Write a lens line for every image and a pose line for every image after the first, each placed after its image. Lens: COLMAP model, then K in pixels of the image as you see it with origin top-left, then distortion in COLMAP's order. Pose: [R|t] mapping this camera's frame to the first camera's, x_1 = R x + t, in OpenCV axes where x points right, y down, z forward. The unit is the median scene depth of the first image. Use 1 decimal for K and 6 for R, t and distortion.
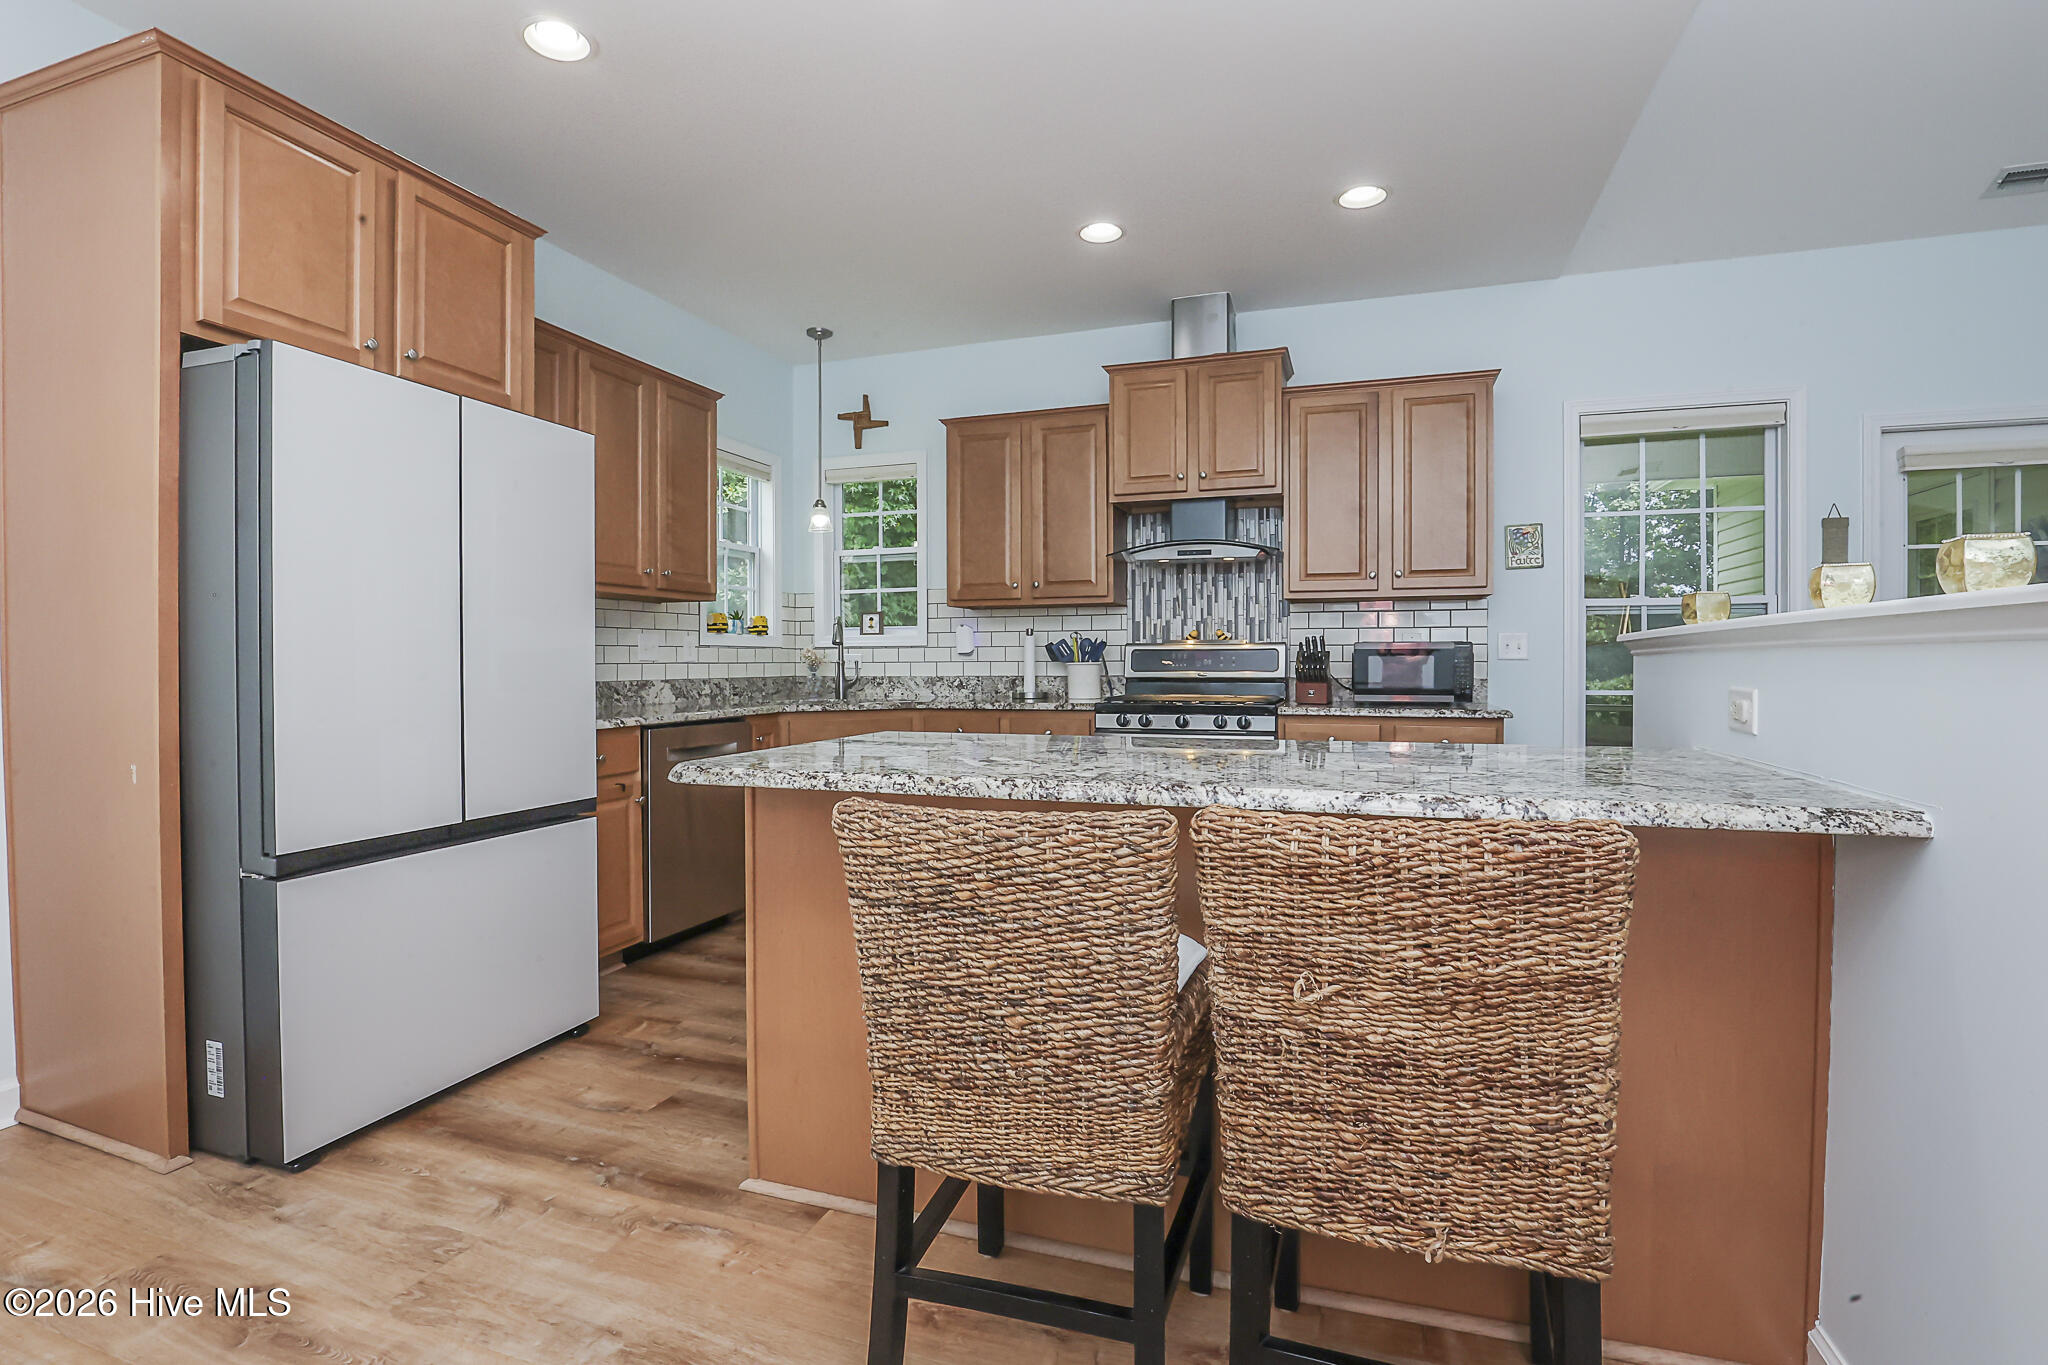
lens RADIAL K [[944.4, 0, 1021.8], [0, 944.4, 673.4], [0, 0, 1]] dist [-0.014962, -0.000035]
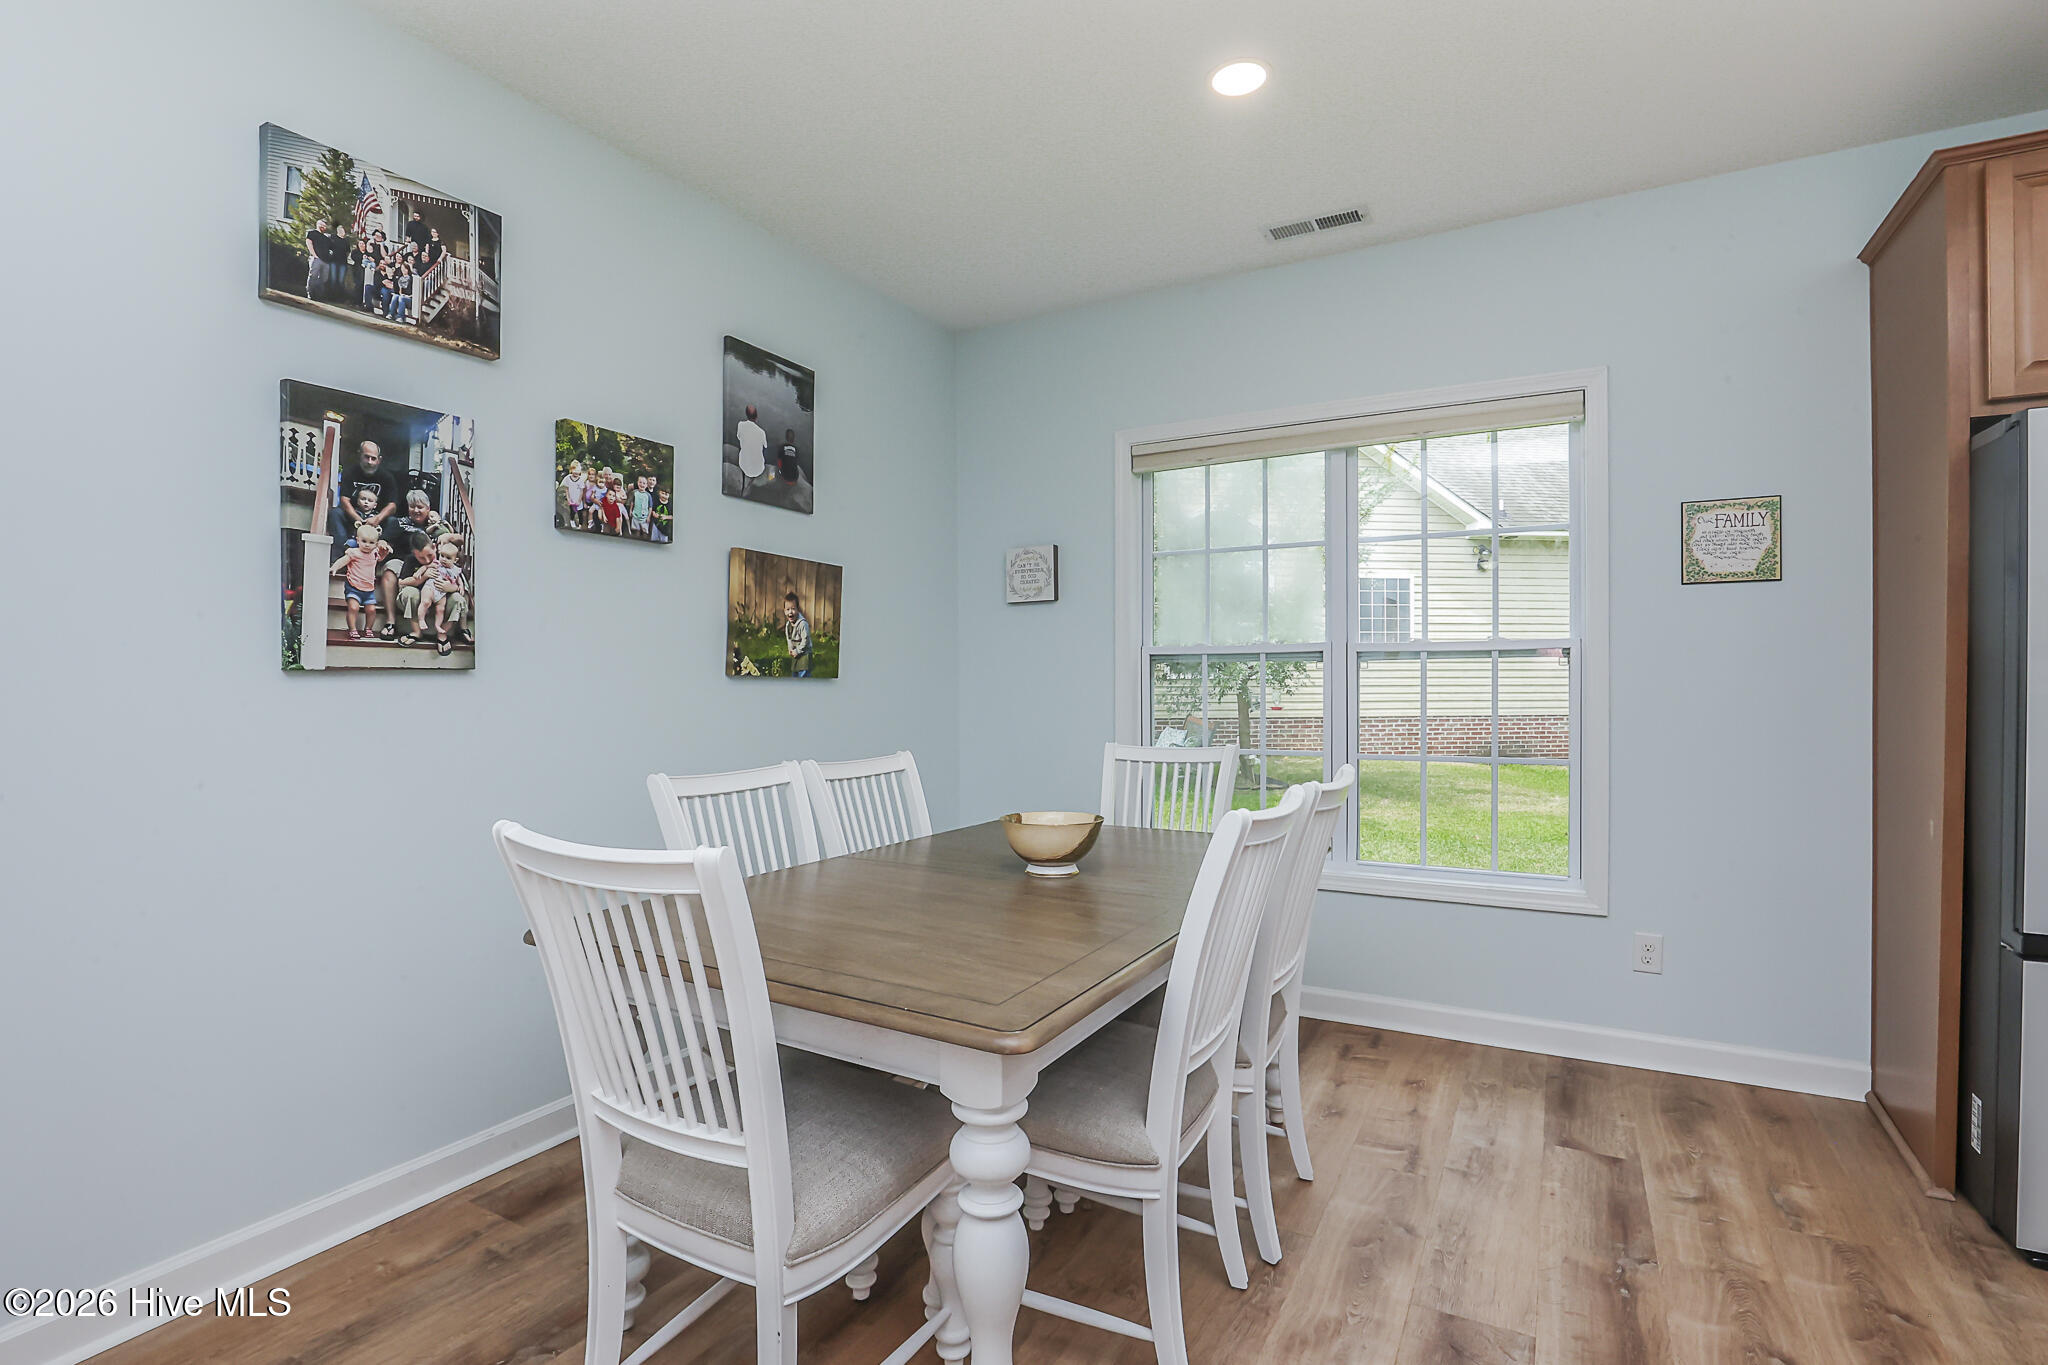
lens RADIAL K [[953.6, 0, 1028.6], [0, 953.6, 695.3], [0, 0, 1]] dist [-0.030744, 0.000125]
pose [[-0.160553, 0.012994, -0.986942, 0.133732], [-0.011290, 0.999824, 0.015000, -0.024077], [0.986963, 0.013551, -0.160378, 0.052303]]
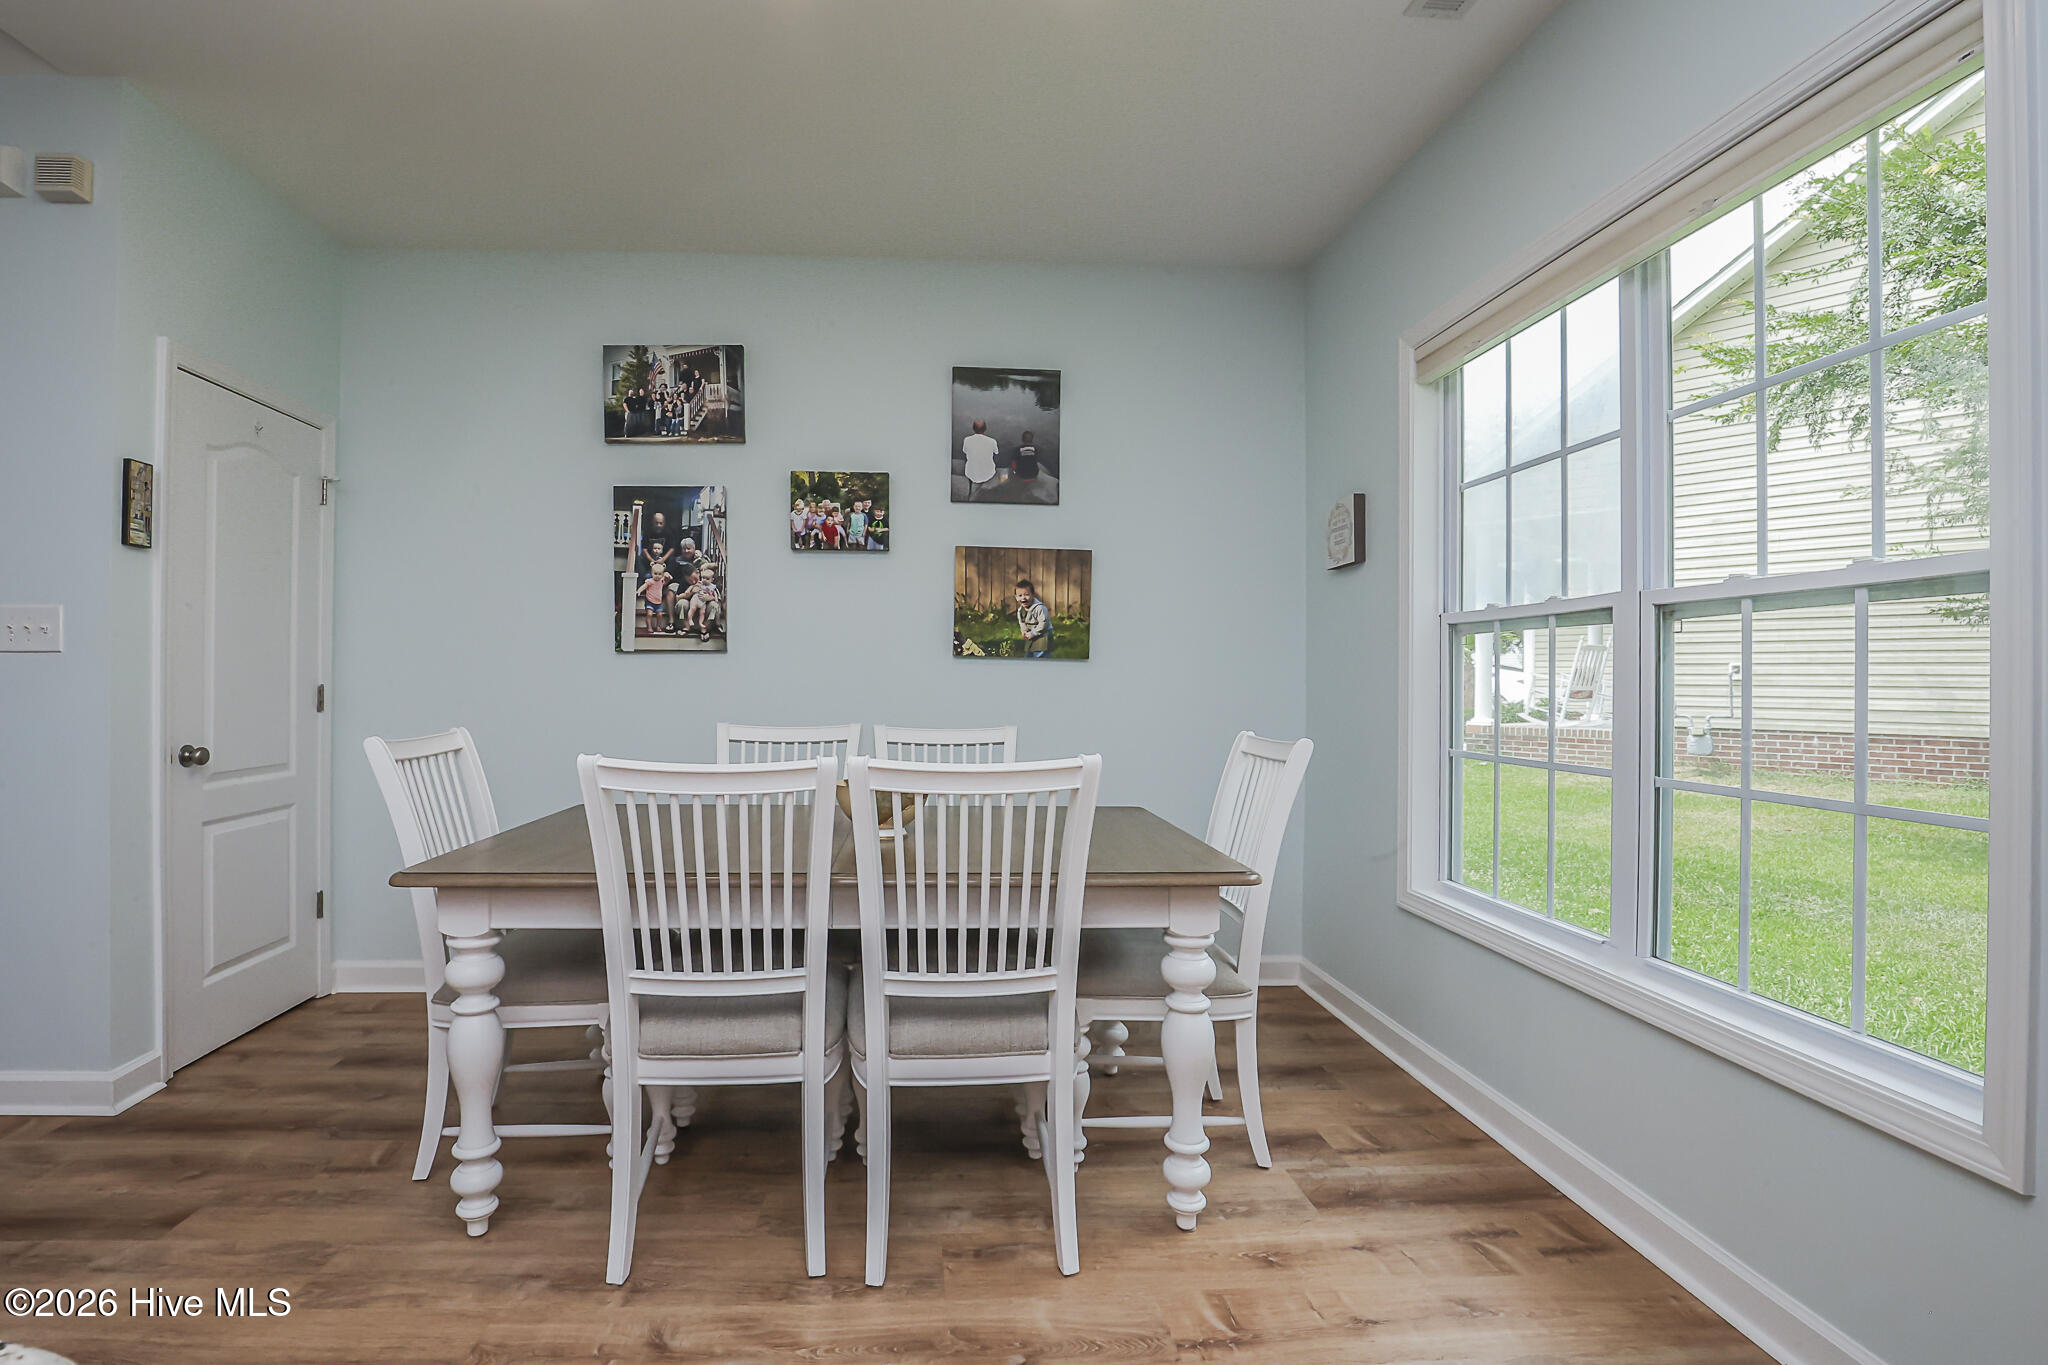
lens RADIAL K [[993.9, 0, 1019.6], [0, 993.9, 683.8], [0, 0, 1]] dist [-0.032536, 0.000091]
pose [[-0.913410, -0.004745, -0.407013, -0.227002], [-0.012514, 0.999787, 0.016428, -0.016208], [0.406848, 0.020099, -0.913275, 0.532969]]
